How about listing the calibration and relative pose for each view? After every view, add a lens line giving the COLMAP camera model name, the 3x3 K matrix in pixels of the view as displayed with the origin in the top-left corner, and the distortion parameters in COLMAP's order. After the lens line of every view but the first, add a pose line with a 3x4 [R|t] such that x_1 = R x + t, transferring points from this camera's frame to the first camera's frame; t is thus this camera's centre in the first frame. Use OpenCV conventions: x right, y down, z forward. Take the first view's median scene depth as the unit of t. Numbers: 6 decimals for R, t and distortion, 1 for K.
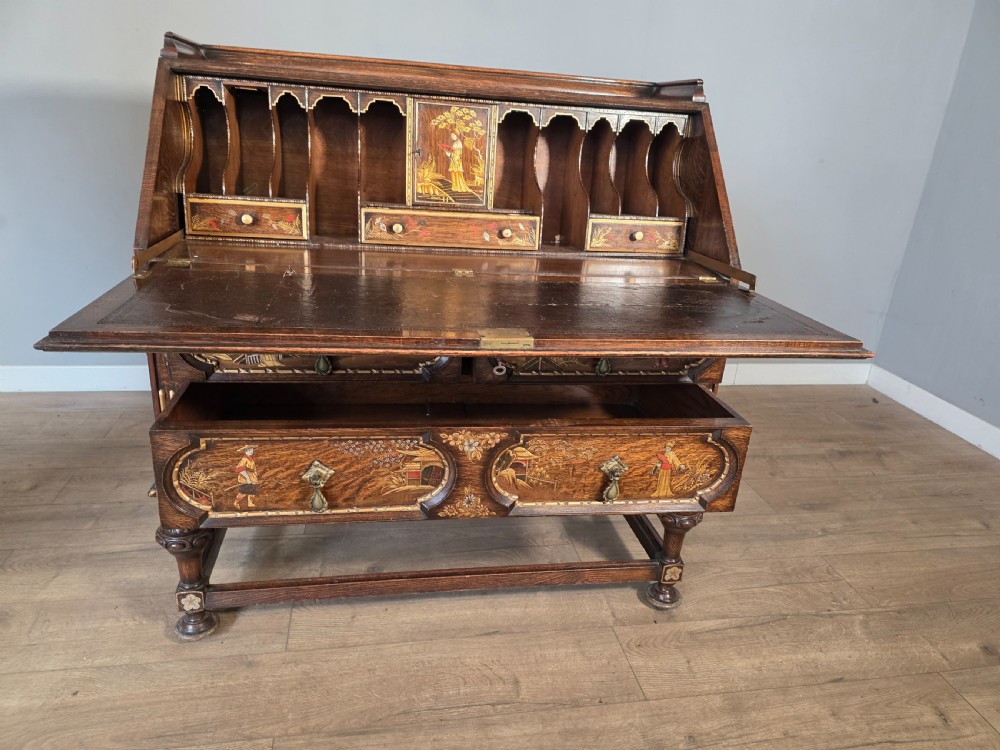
lens RADIAL K [[674.8, 0, 501.0], [0, 674.8, 382.5], [0, 0, 1]] dist [0.067513, -0.072649]
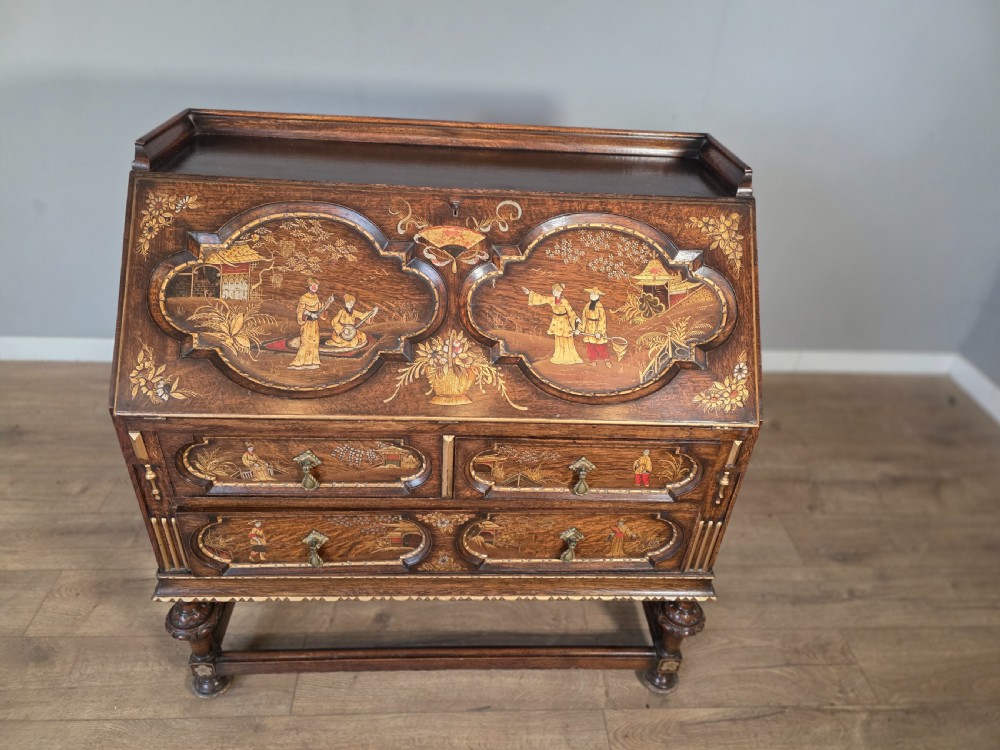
lens RADIAL K [[674.8, 0, 498.0], [0, 674.8, 375.2], [0, 0, 1]] dist [0.067513, -0.072649]
pose [[0.991774, 0.062358, -0.111782, 0.090890], [-0.037758, 0.976970, 0.210008, -0.341133], [0.122303, -0.204060, 0.971289, 0.089541]]
